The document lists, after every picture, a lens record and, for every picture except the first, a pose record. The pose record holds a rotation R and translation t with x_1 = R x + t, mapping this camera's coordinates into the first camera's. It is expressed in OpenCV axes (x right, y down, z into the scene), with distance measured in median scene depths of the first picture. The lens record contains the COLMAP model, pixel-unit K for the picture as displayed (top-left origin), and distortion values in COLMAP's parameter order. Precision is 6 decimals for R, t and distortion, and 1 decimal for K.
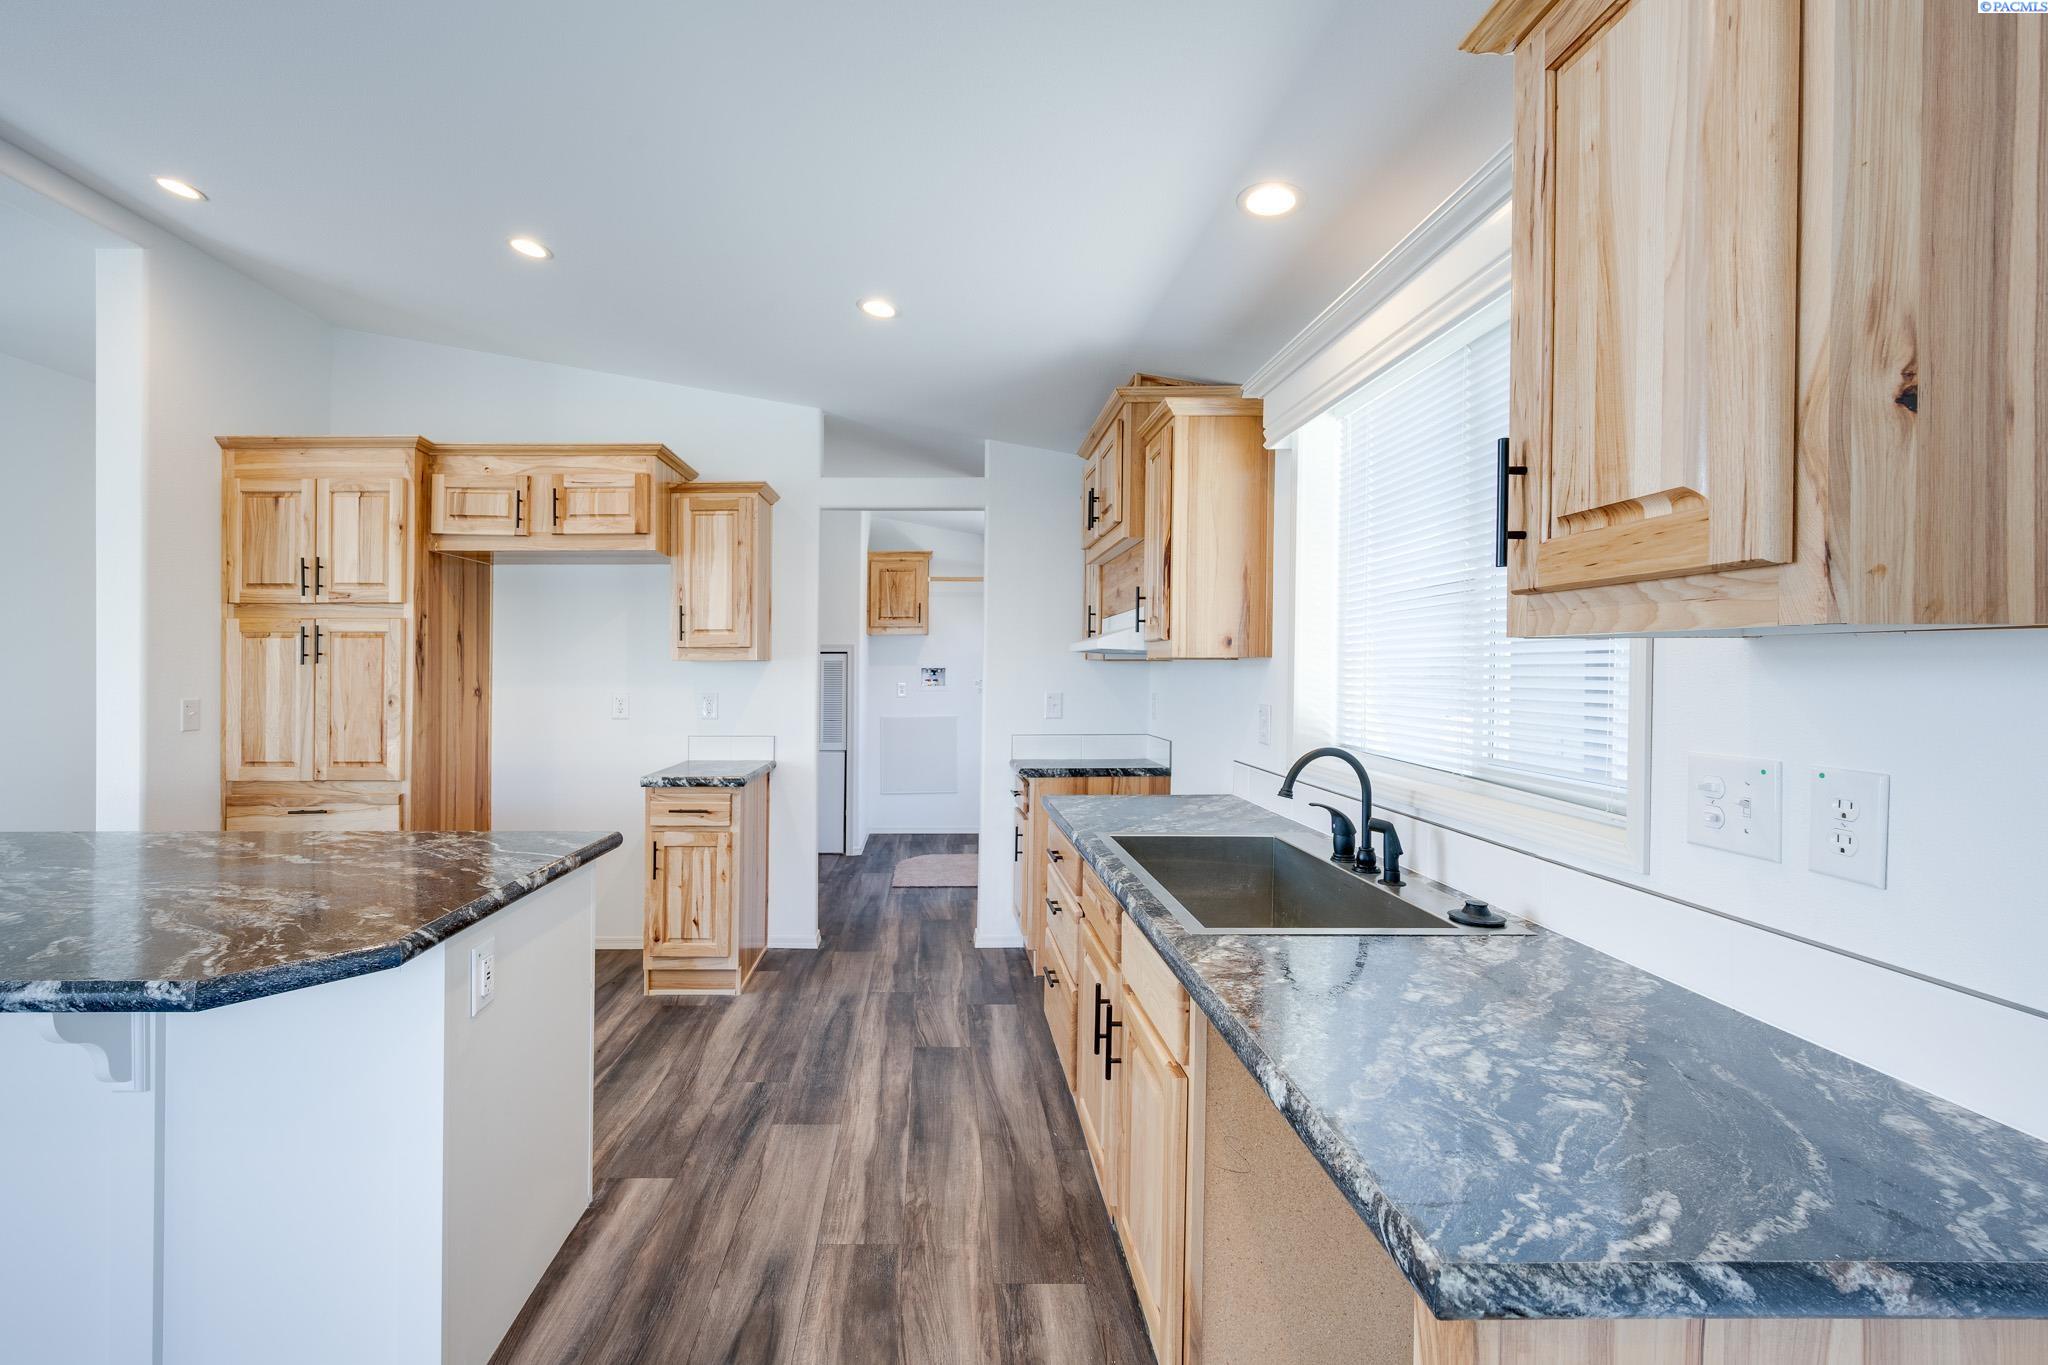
lens RADIAL K [[821.1, 0, 936.3], [0, 821.1, 660.8], [0, 0, 1]] dist [-0.006902, 0.001789]
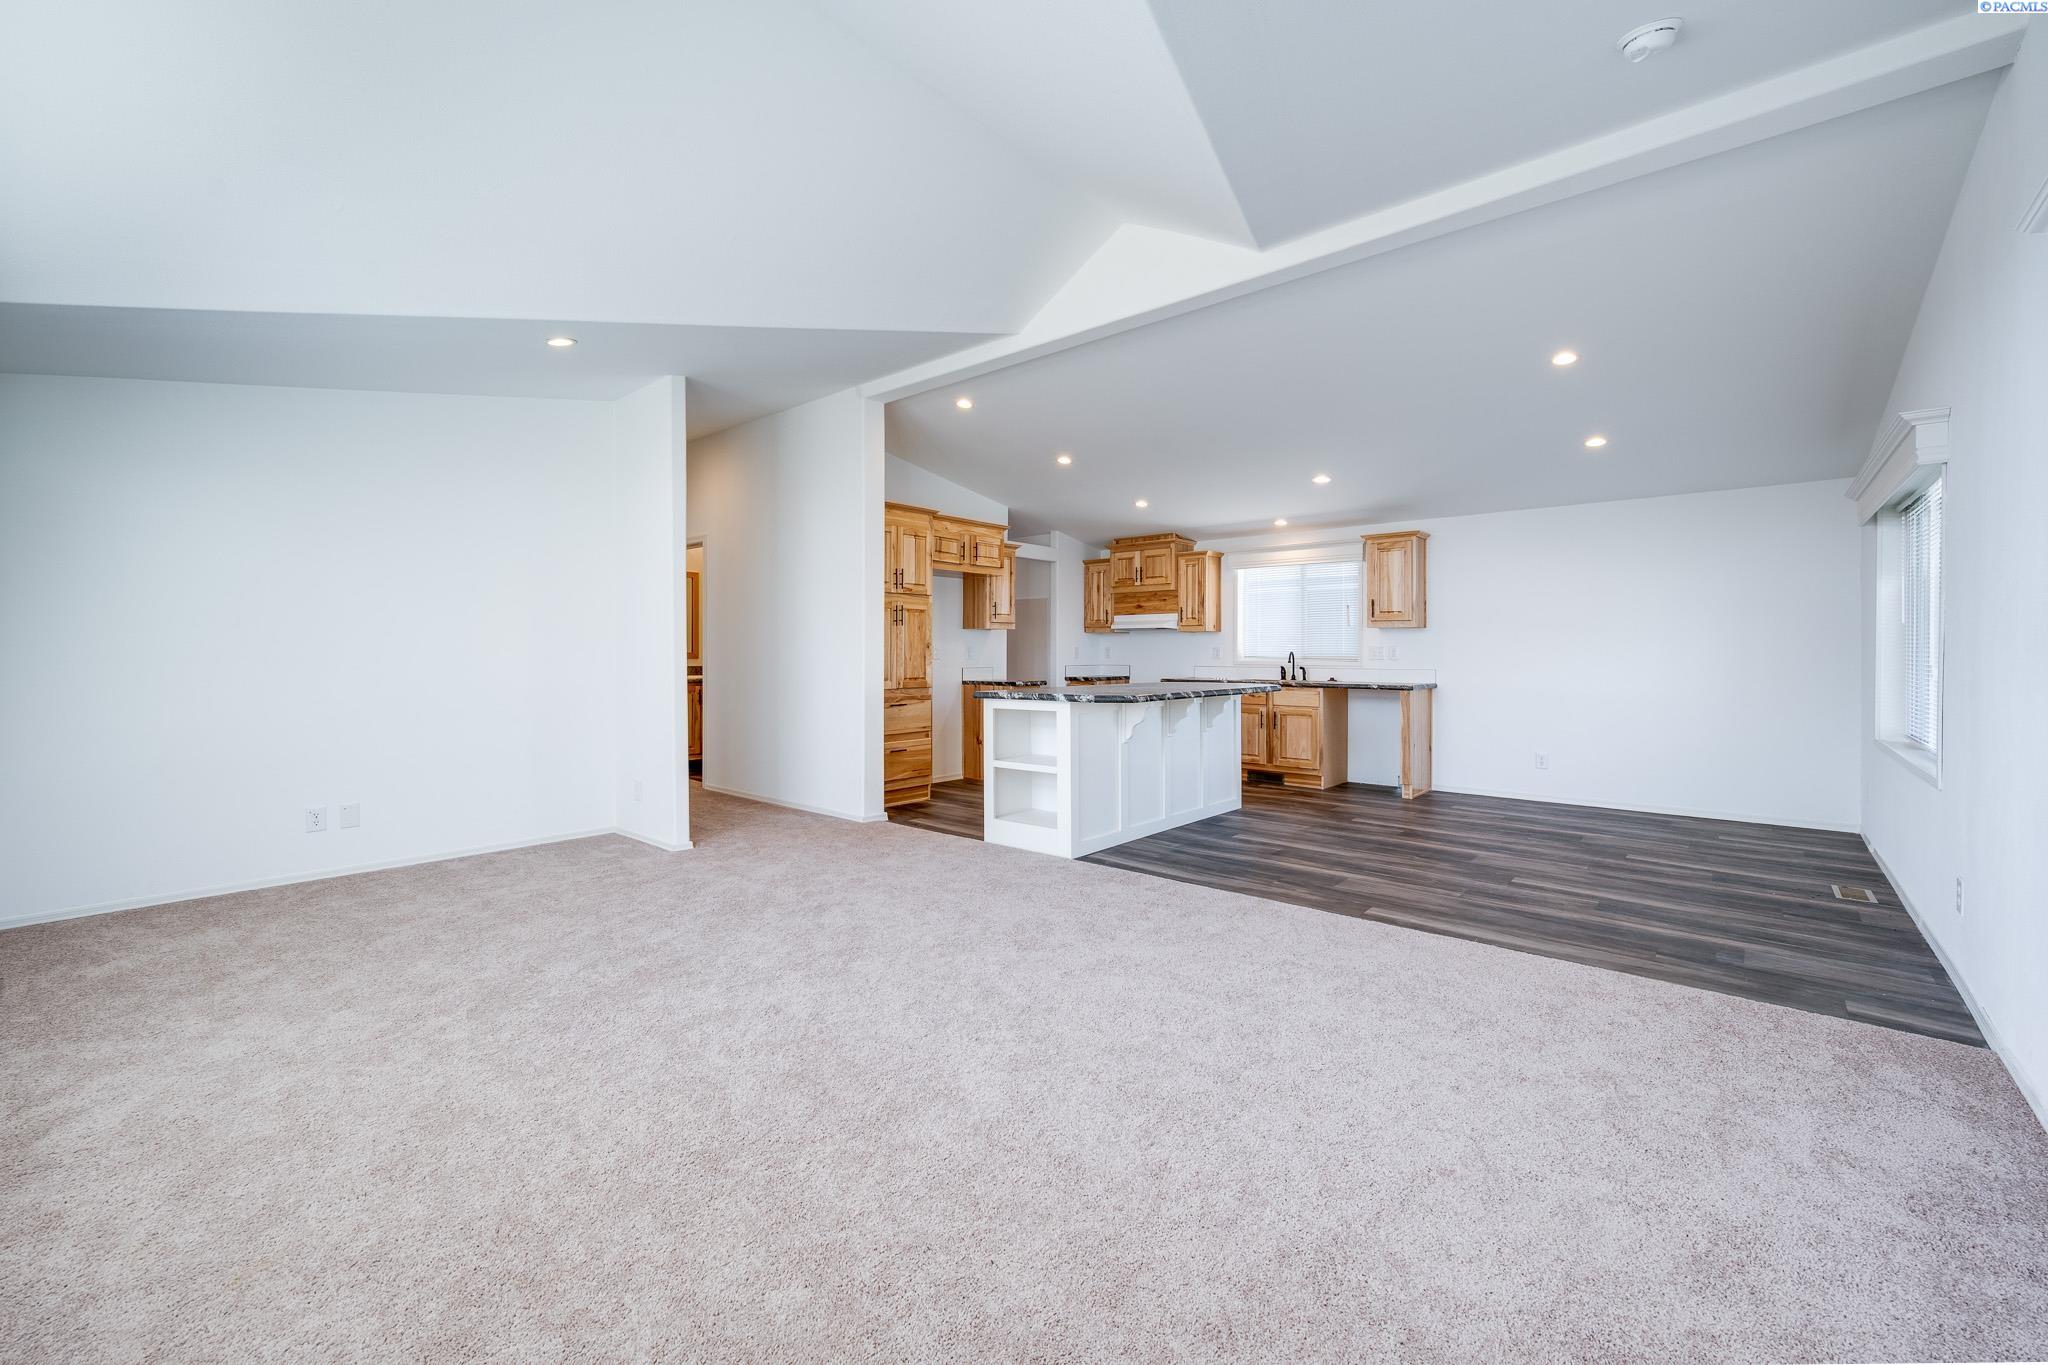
lens RADIAL K [[821.1, 0, 978.4], [0, 821.1, 657.4], [0, 0, 1]] dist [-0.006902, 0.001789]
pose [[0.681935, -0.000745, 0.731413, -1.999612], [-0.012051, 0.999852, 0.012254, 0.050795], [-0.731314, -0.017170, 0.681825, -0.409163]]
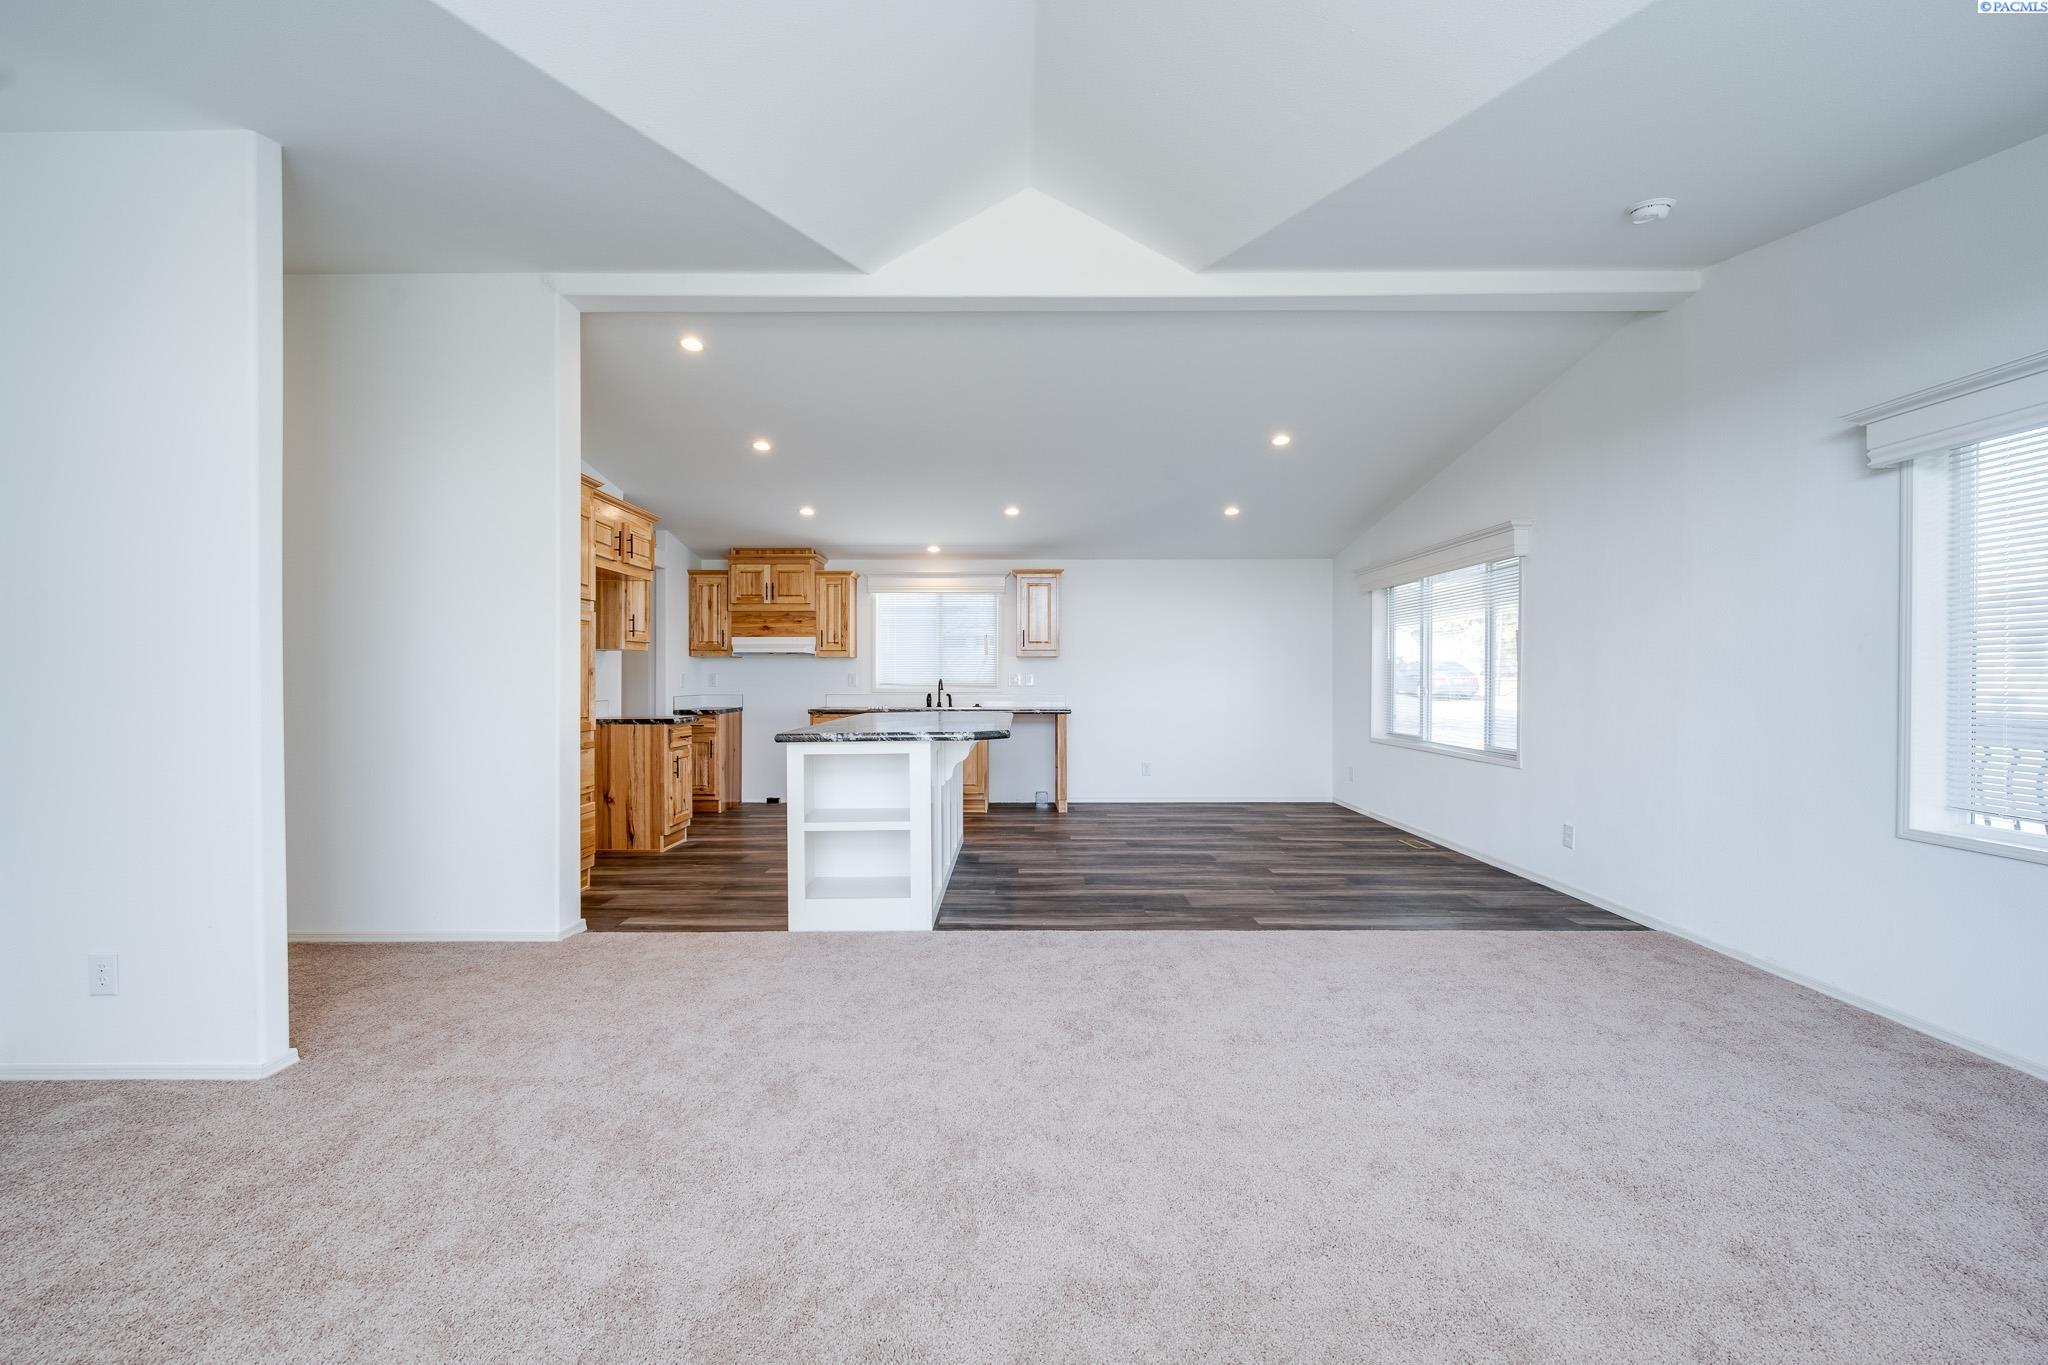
lens RADIAL K [[821.1, 0, 1004.7], [0, 821.1, 683.8], [0, 0, 1]] dist [-0.006902, 0.001789]
pose [[0.018291, -0.003563, 0.999826, -2.020993], [-0.011025, 0.999932, 0.003765, 0.055768], [-0.999772, -0.011092, 0.018250, 0.282146]]
